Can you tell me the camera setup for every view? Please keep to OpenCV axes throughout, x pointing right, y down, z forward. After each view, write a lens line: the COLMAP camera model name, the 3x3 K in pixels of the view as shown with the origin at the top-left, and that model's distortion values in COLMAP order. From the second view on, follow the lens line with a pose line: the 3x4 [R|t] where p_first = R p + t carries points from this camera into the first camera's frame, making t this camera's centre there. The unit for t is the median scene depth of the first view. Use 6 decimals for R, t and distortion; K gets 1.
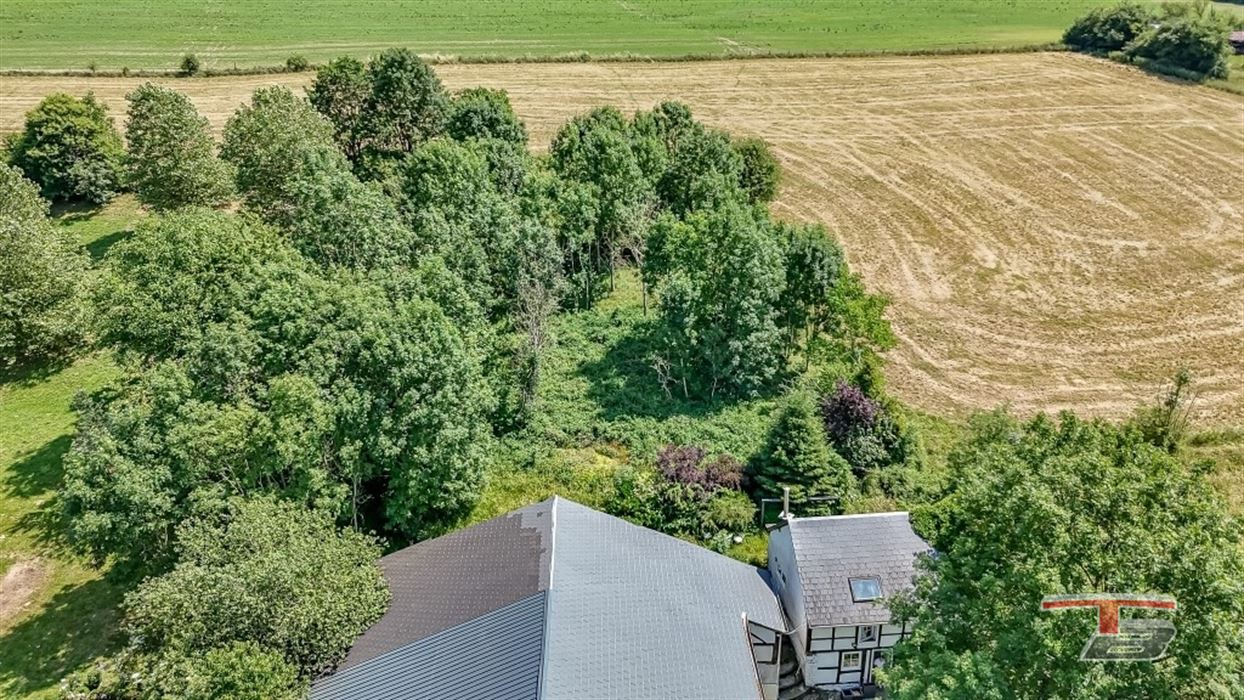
lens RADIAL K [[929.0, 0, 625.0], [0, 929.0, 348.4], [0, 0, 1]] dist [0.072129, -0.072200]
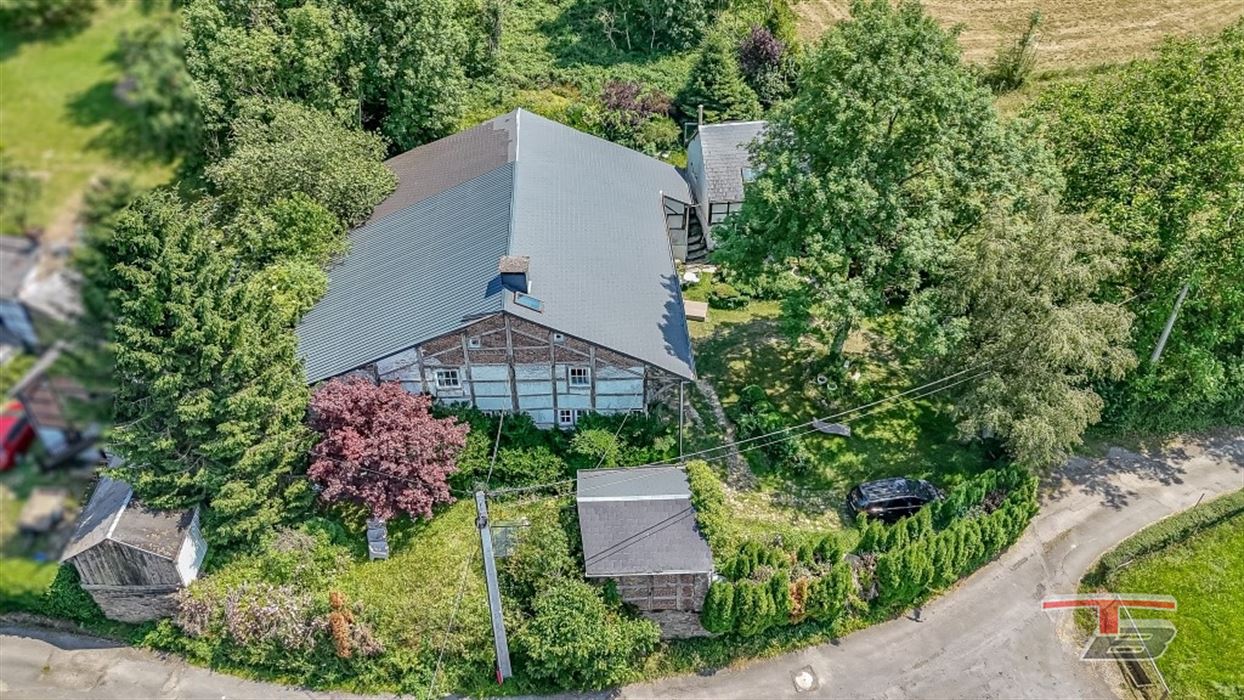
lens RADIAL K [[932.1, 0, 605.3], [0, 932.1, 349.7], [0, 0, 1]] dist [0.032562, -0.001067]
pose [[0.999895, -0.007302, 0.012516, 0.021410], [0.003436, 0.958596, 0.284748, 0.093094], [-0.014077, -0.284676, 0.958521, -0.277868]]
